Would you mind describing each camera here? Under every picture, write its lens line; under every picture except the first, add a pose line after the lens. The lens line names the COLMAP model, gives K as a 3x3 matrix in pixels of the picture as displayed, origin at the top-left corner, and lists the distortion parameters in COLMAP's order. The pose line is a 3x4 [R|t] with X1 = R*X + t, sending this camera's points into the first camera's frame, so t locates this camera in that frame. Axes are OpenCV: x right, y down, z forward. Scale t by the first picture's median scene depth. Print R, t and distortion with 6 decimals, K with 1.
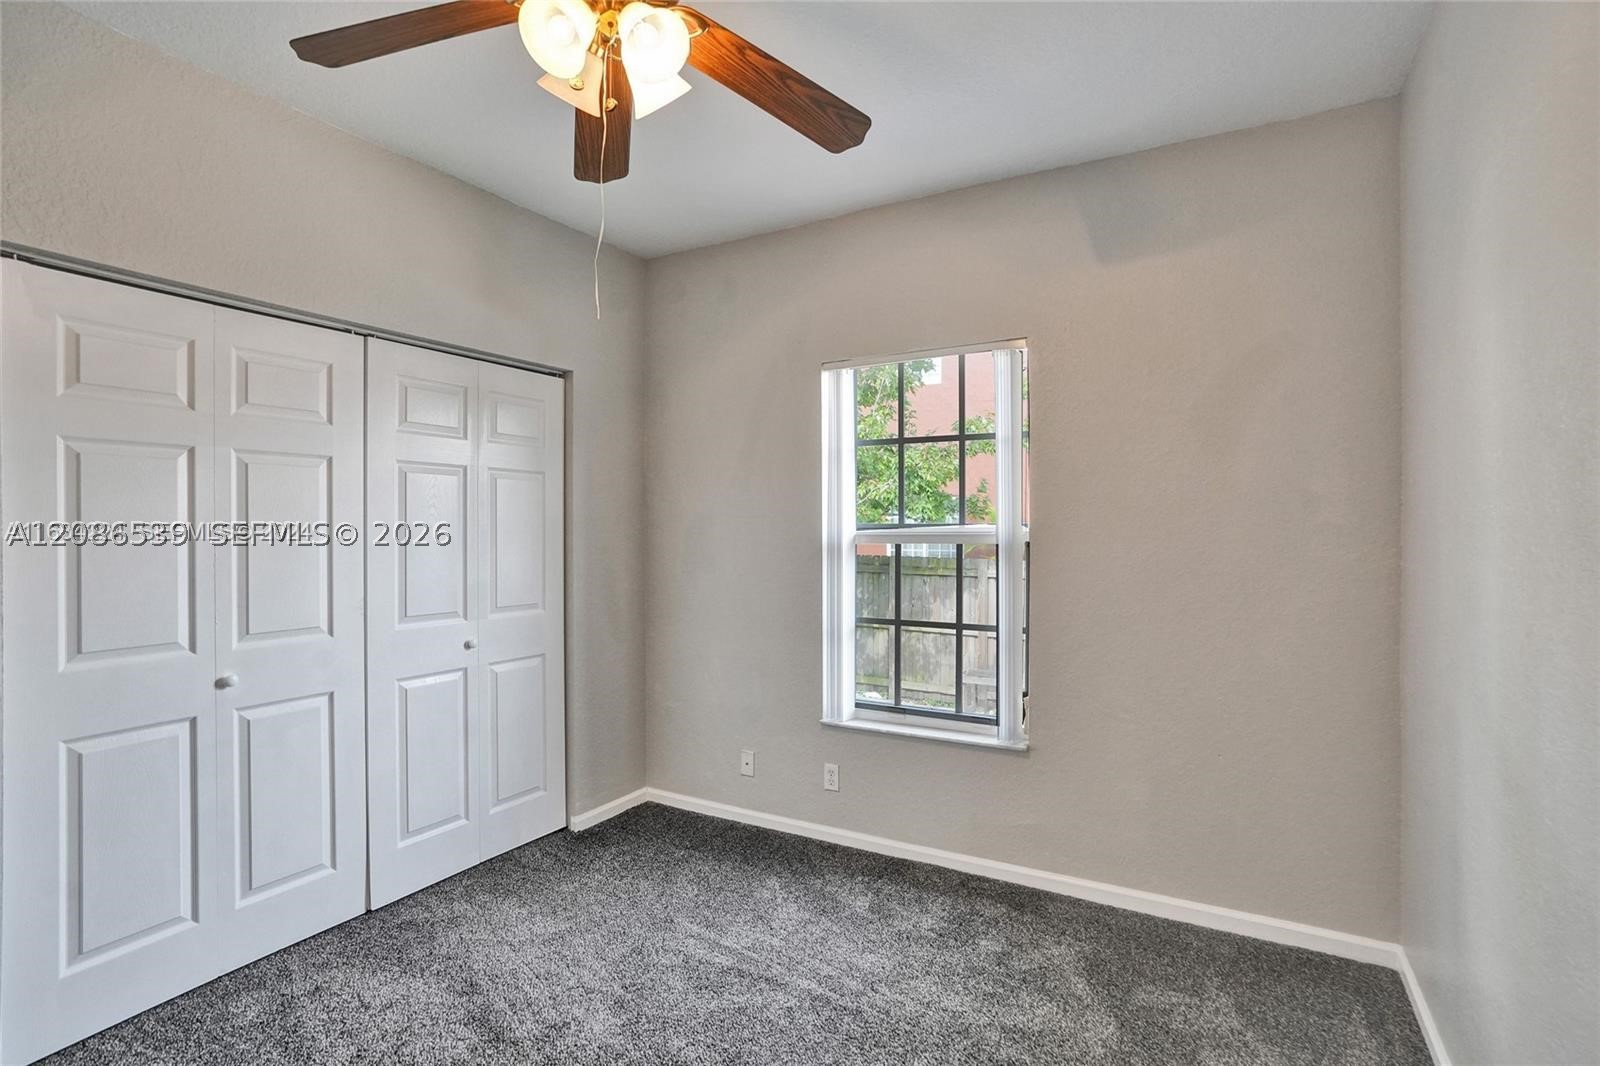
lens RADIAL K [[802.1, 0, 812.6], [0, 802.1, 538.9], [0, 0, 1]] dist [-0.013662, 0.023684]
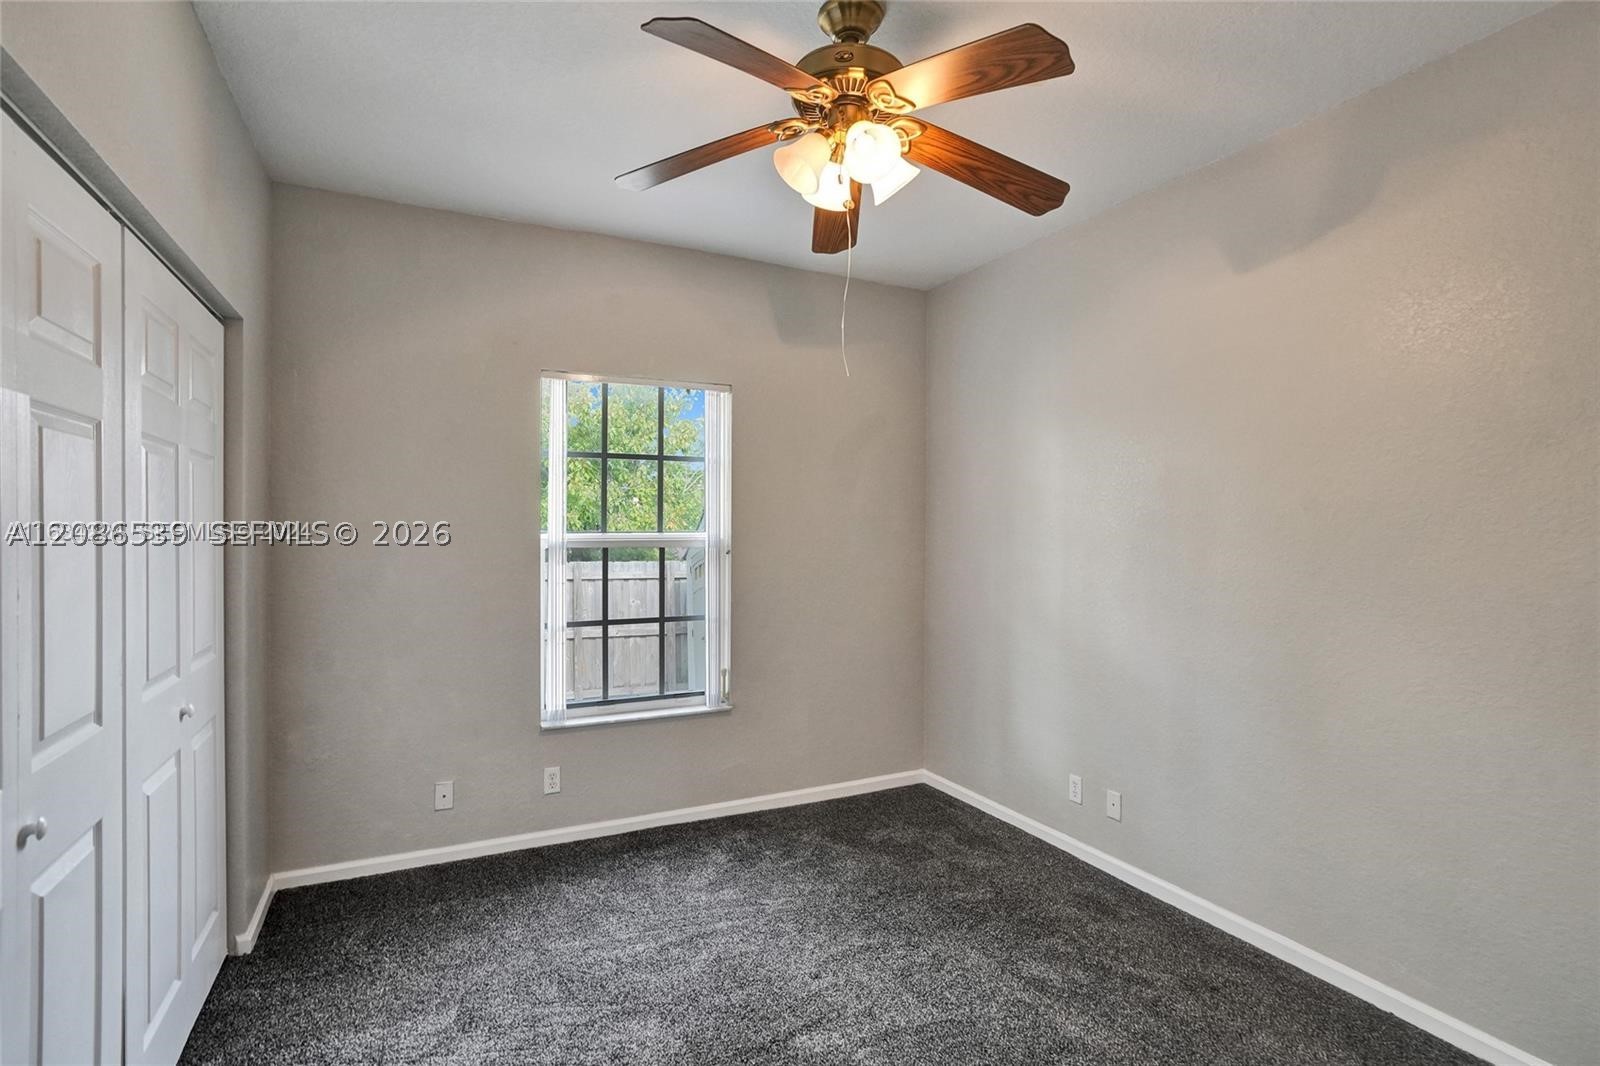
lens RADIAL K [[802.1, 0, 803.5], [0, 802.1, 527.3], [0, 0, 1]] dist [-0.013662, 0.023684]
pose [[0.531202, 0.010737, 0.847177, -0.710465], [-0.000304, 0.999922, -0.012483, -0.010761], [-0.847245, 0.006373, 0.531164, 0.202943]]
